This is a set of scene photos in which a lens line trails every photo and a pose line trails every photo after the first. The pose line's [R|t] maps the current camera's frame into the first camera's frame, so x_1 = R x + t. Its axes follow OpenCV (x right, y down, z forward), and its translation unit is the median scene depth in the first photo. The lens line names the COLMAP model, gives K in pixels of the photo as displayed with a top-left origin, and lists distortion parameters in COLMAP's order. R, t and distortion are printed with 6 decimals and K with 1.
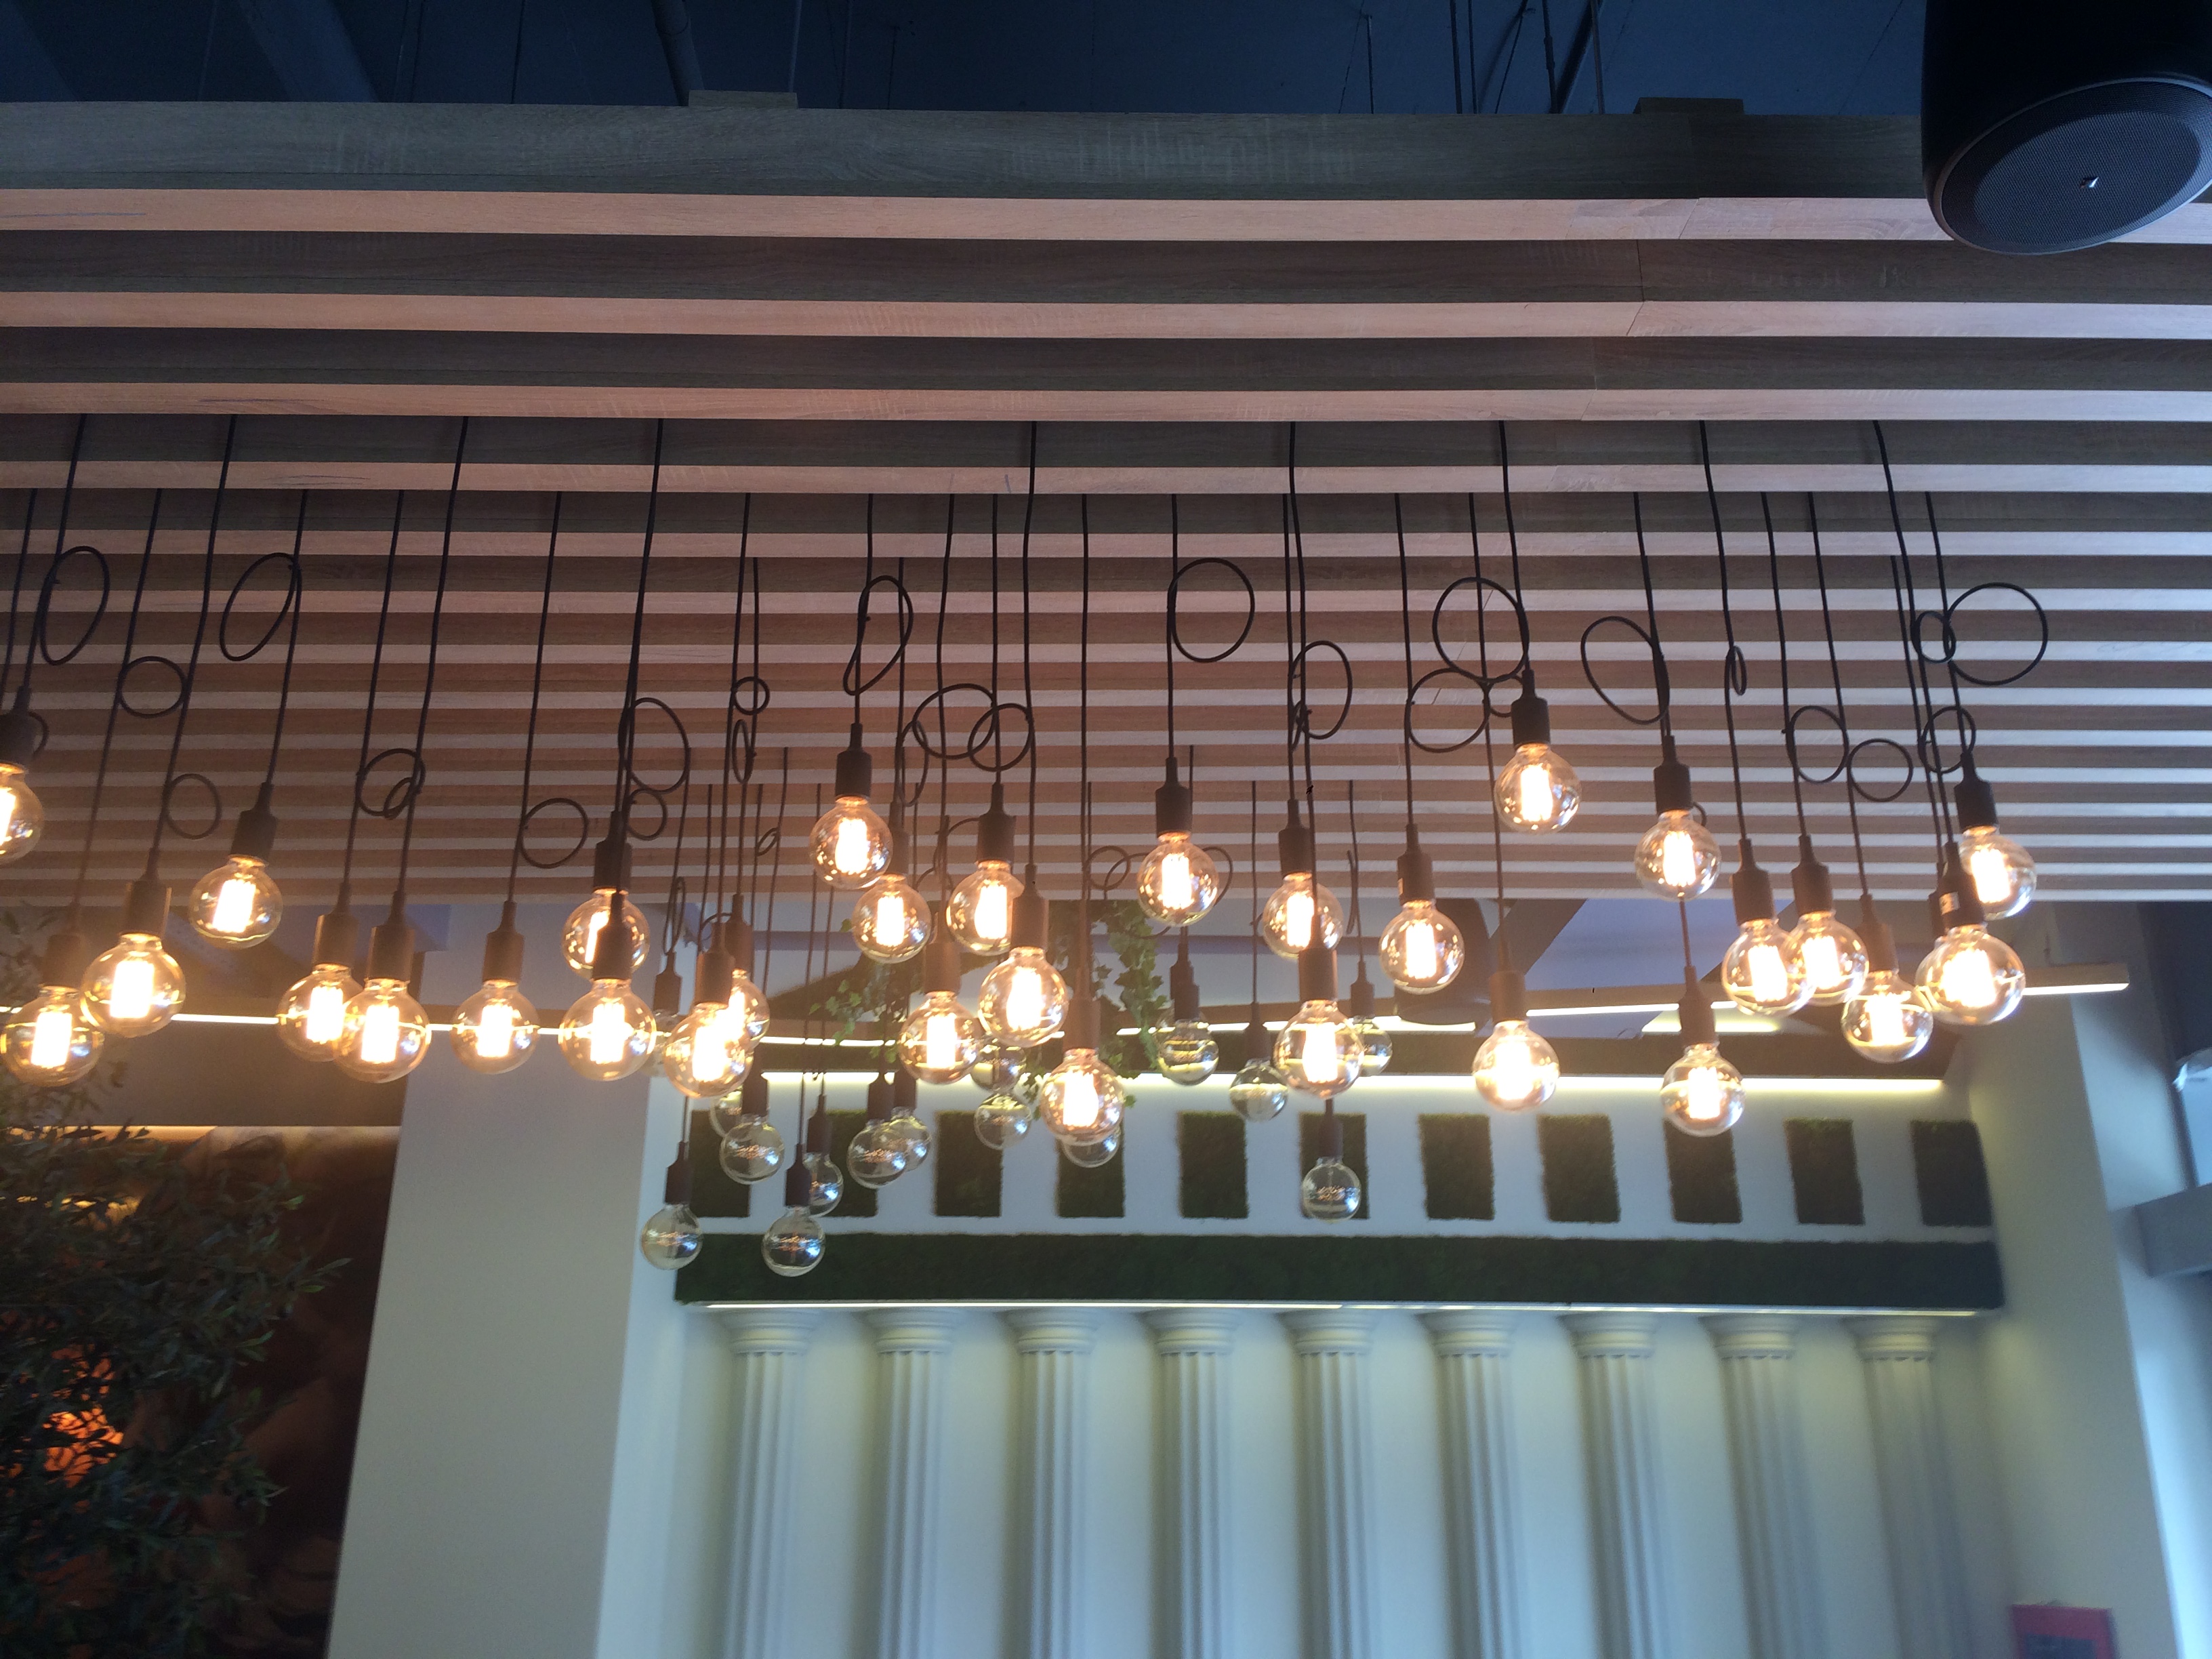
lens RADIAL K [[1861.3, 0, 1103.5], [0, 1861.3, 804.5], [0, 0, 1]] dist [0.117200, -0.176033]
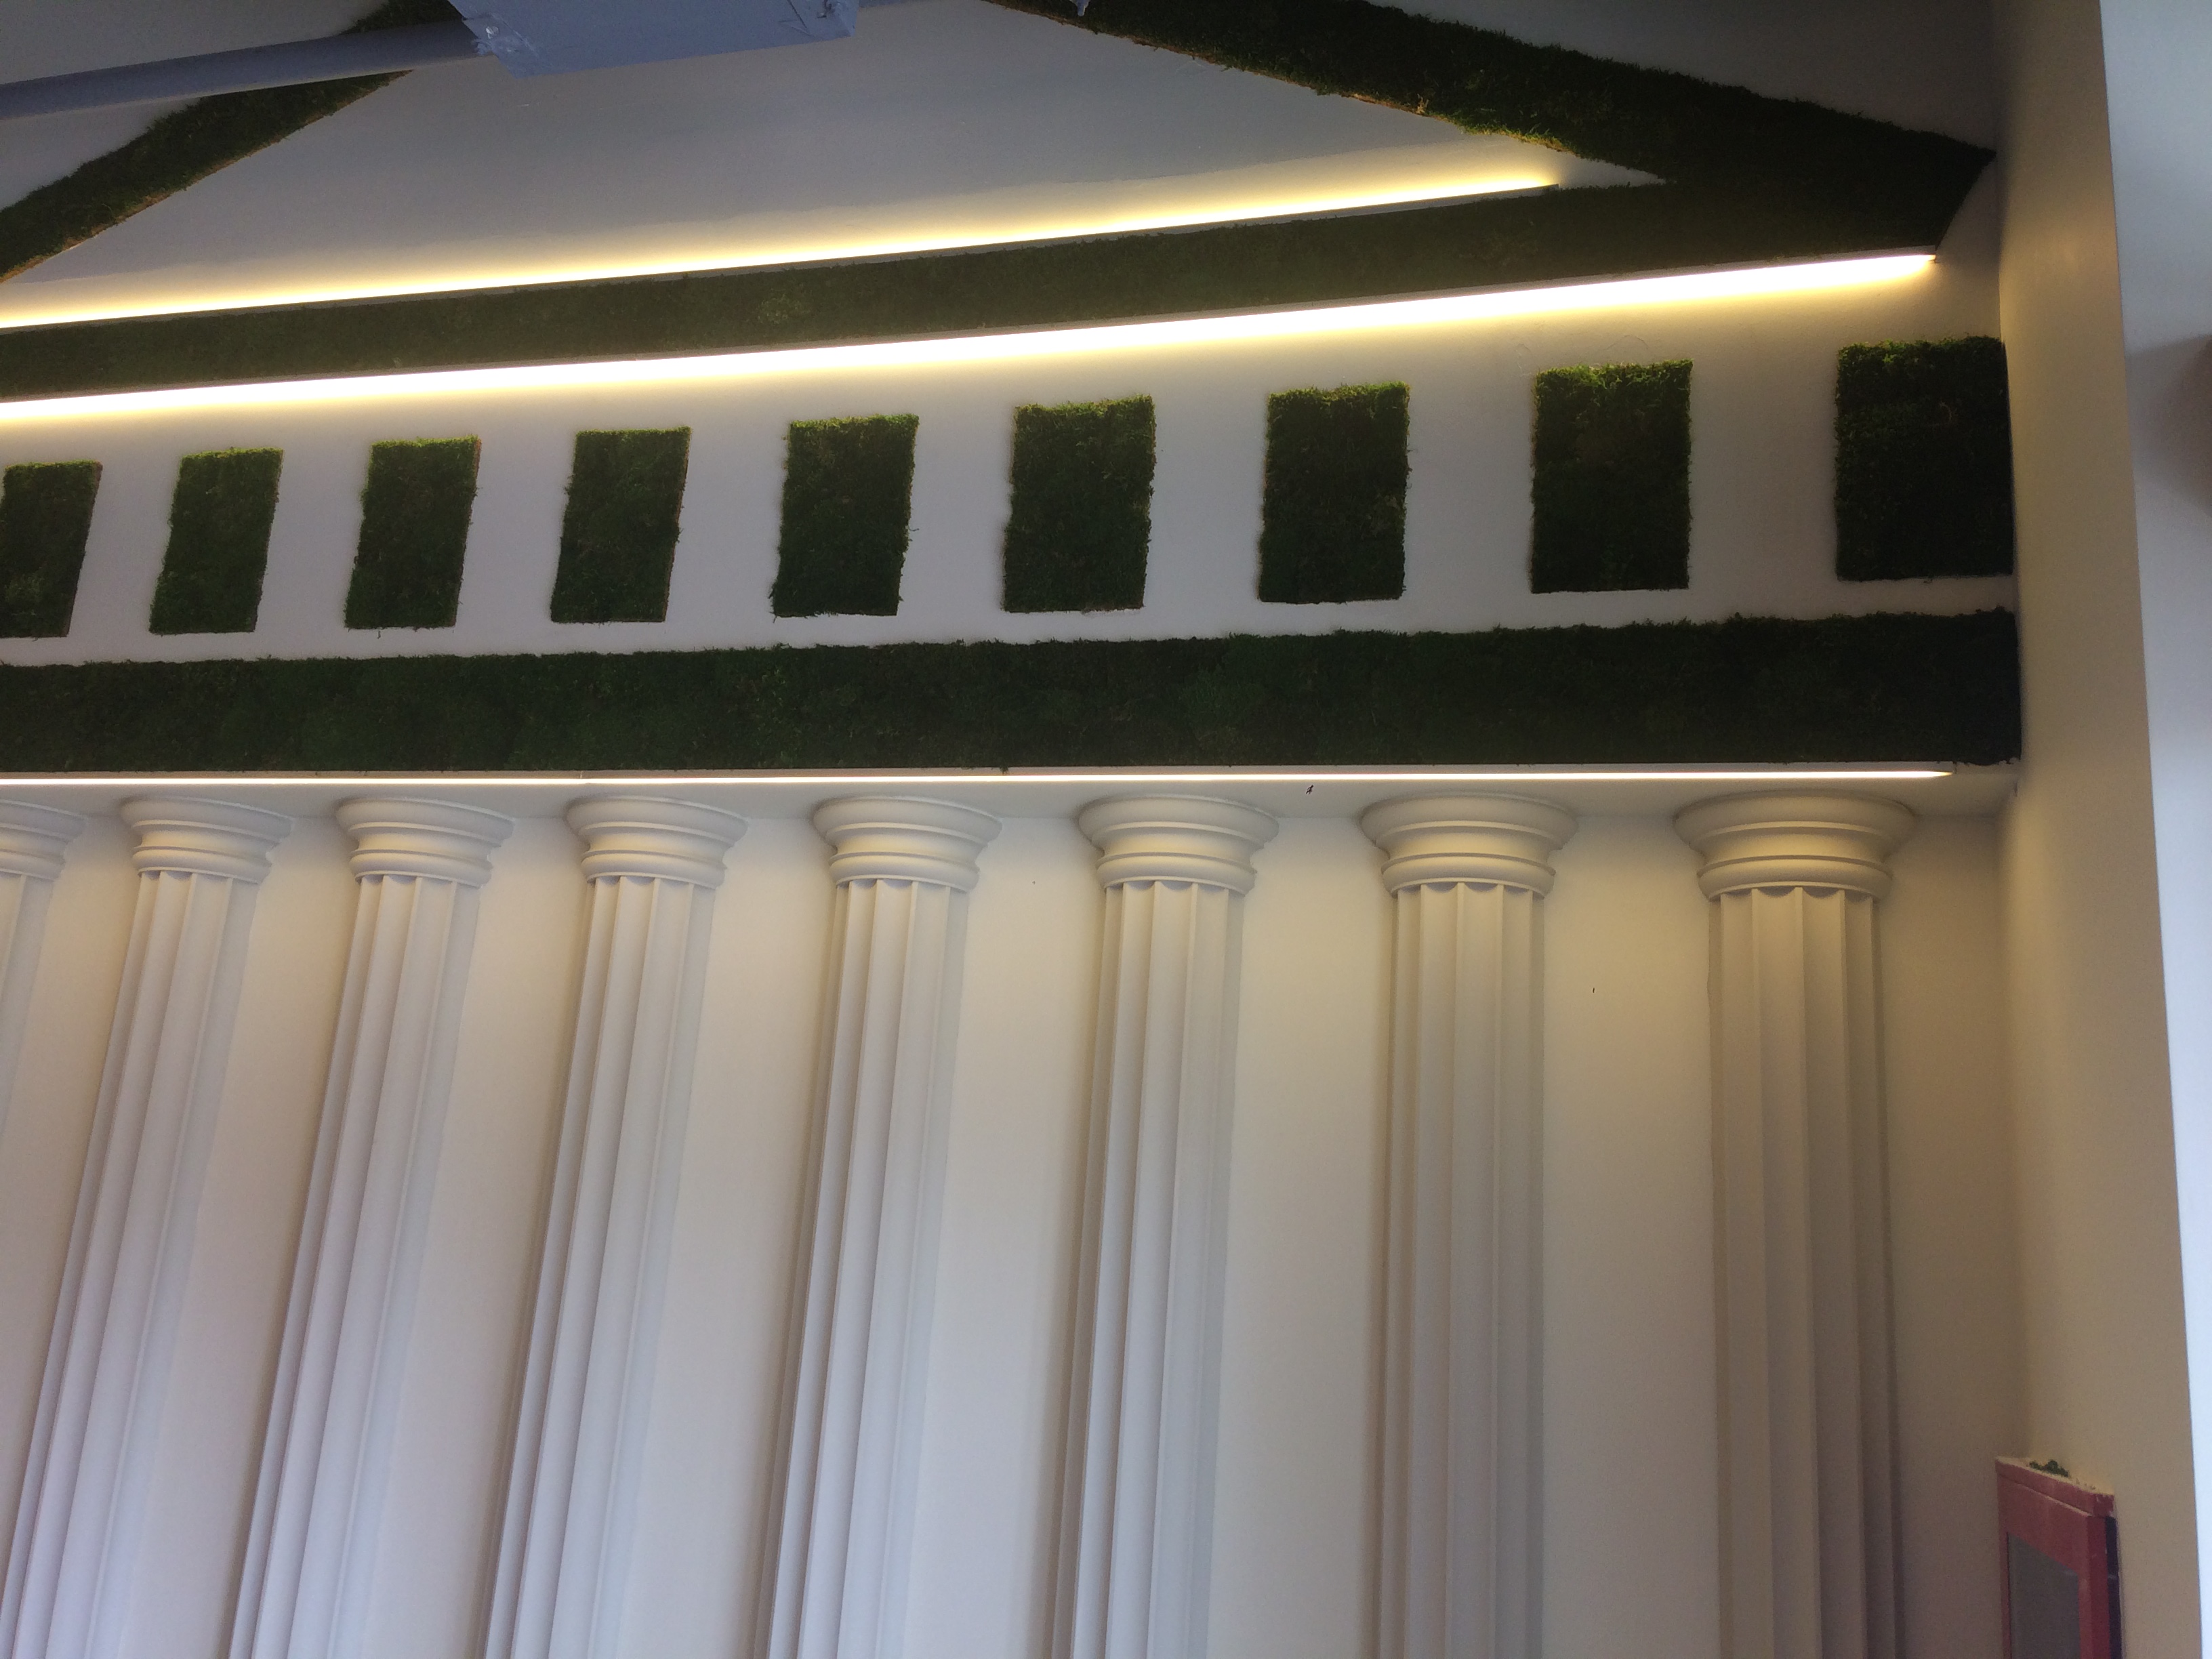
lens RADIAL K [[1865.5, 0, 1074.0], [0, 1865.5, 838.3], [0, 0, 1]] dist [0.126887, -0.199881]
pose [[0.952831, -0.000230, -0.303502, 0.711882], [0.035421, 0.993250, 0.110450, 0.404680], [0.301428, -0.115990, 0.946408, 0.972904]]
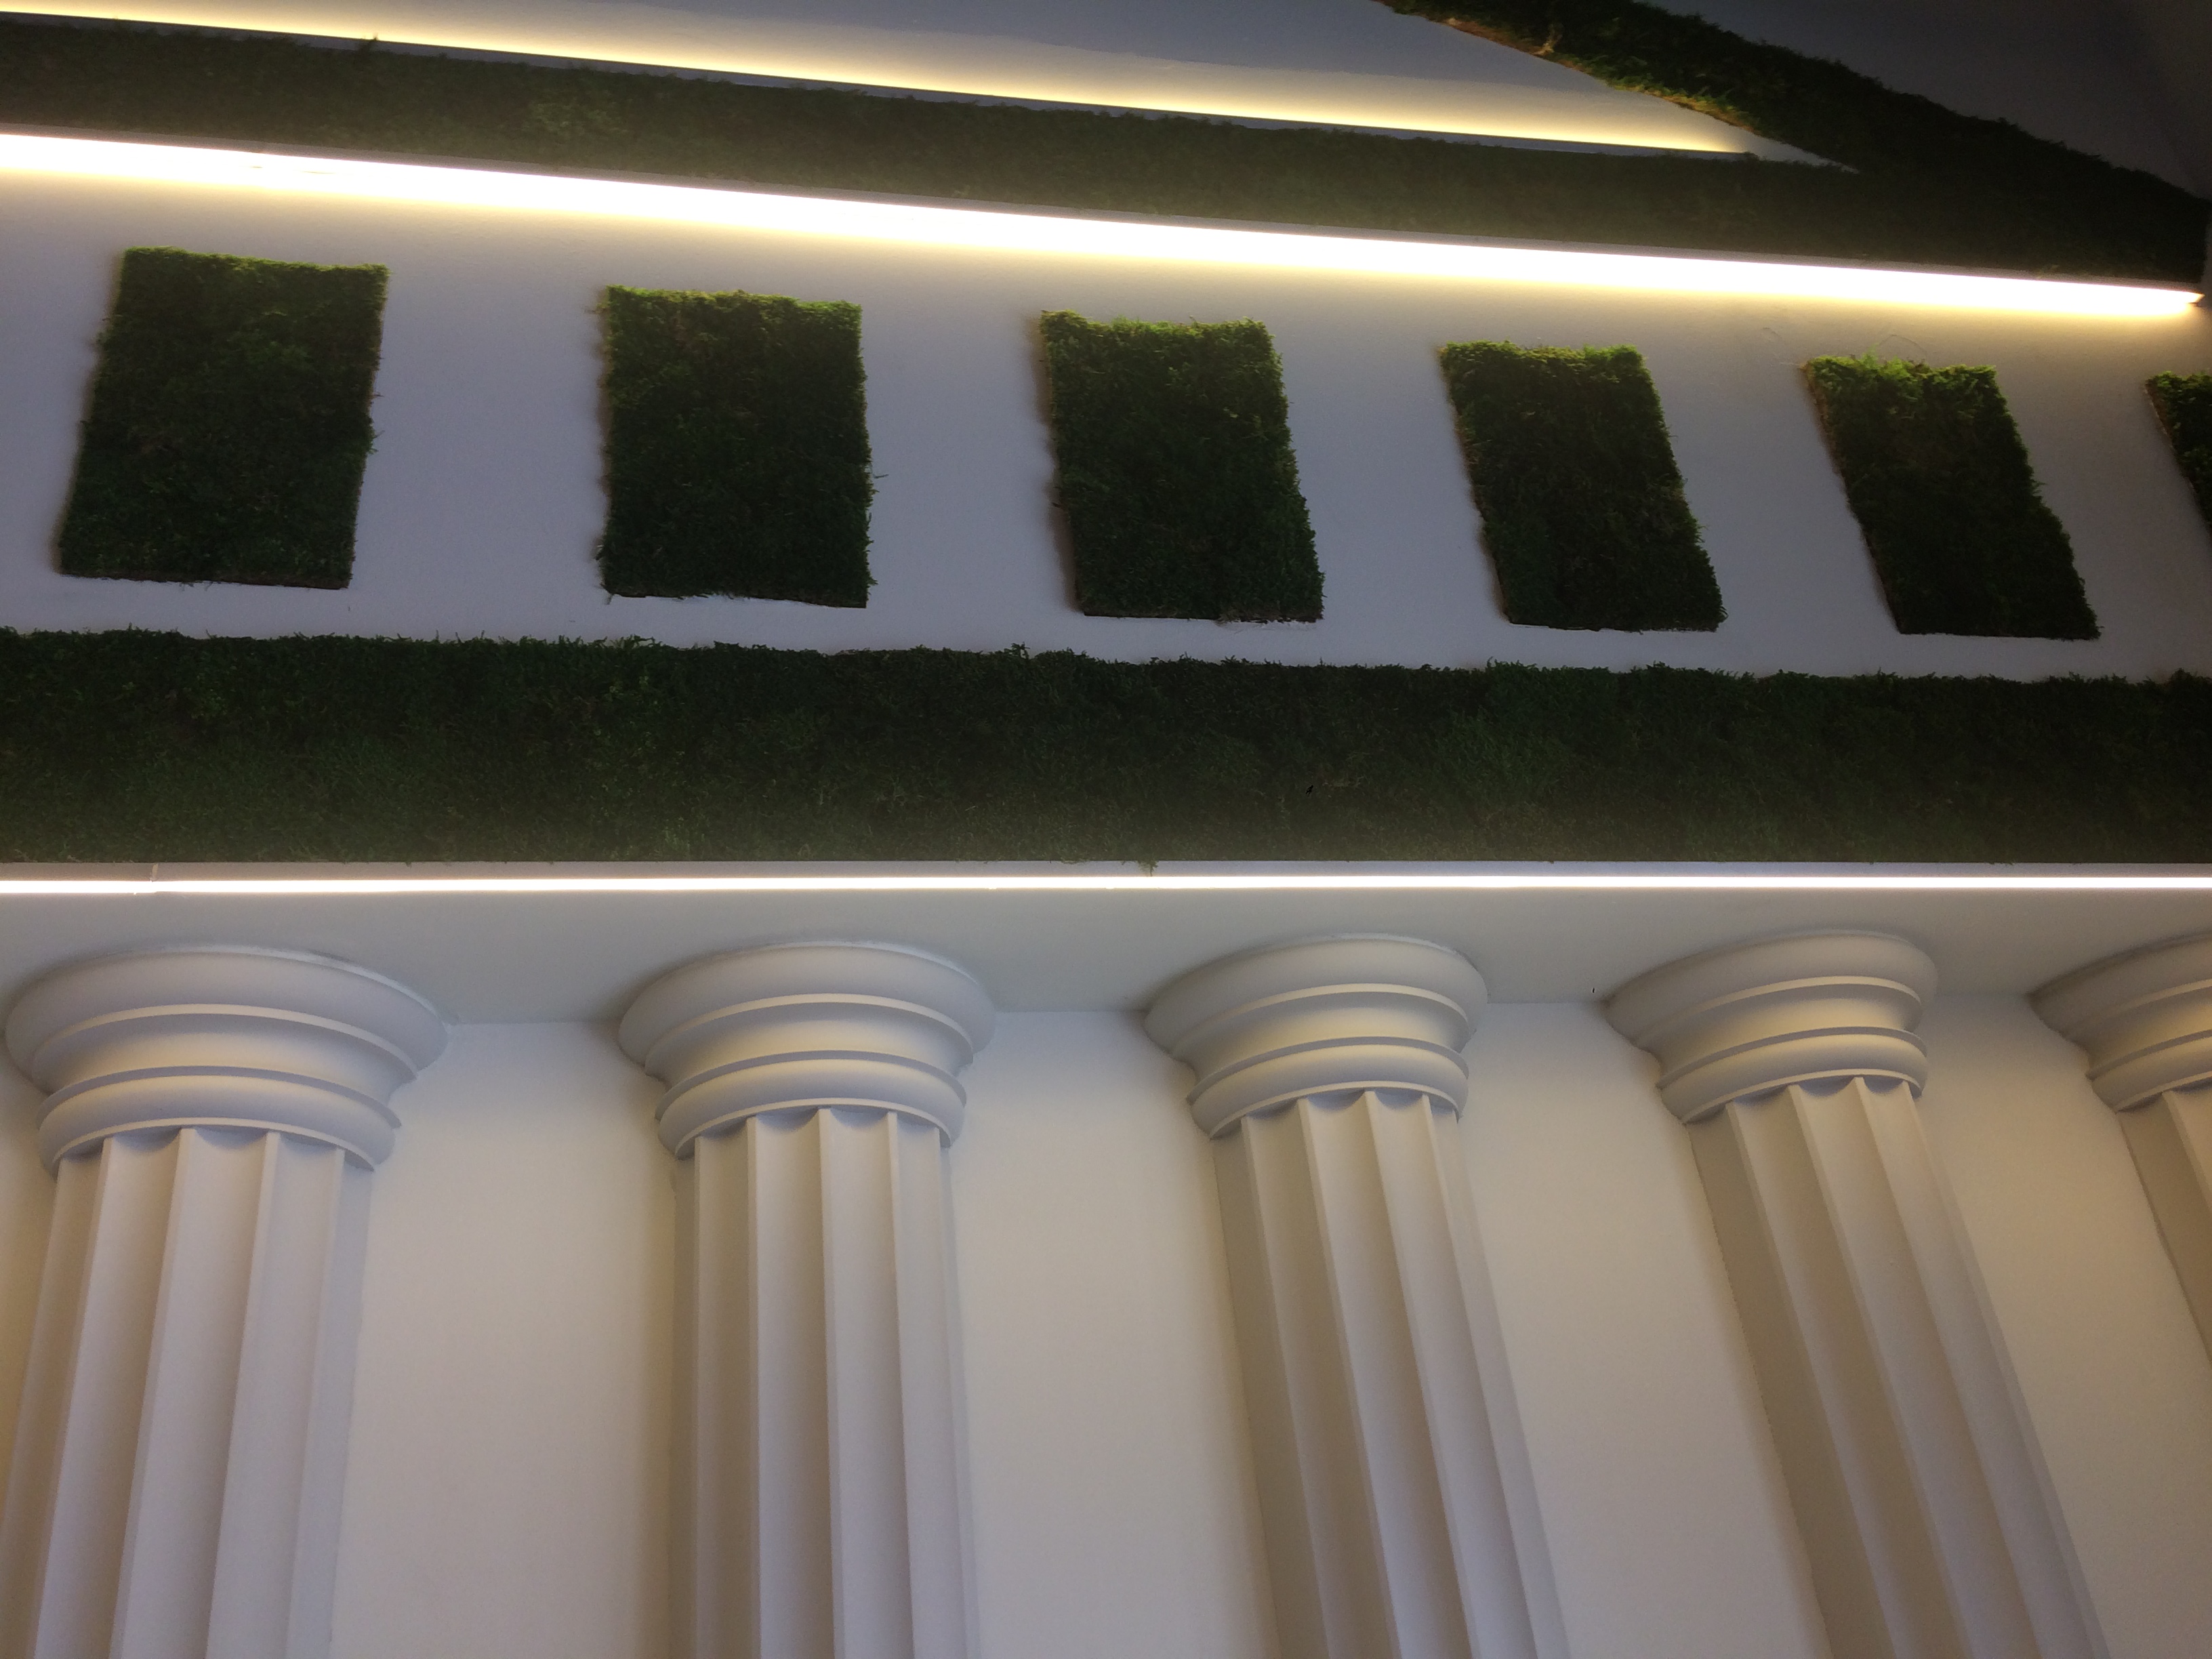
lens RADIAL K [[1860.5, 0, 1097.9], [0, 1860.5, 834.1], [0, 0, 1]] dist [0.125264, -0.198116]
pose [[0.979946, -0.004419, 0.199212, 0.333416], [0.035931, 0.987285, -0.154848, 0.524619], [-0.195995, 0.158901, 0.967645, 1.330087]]
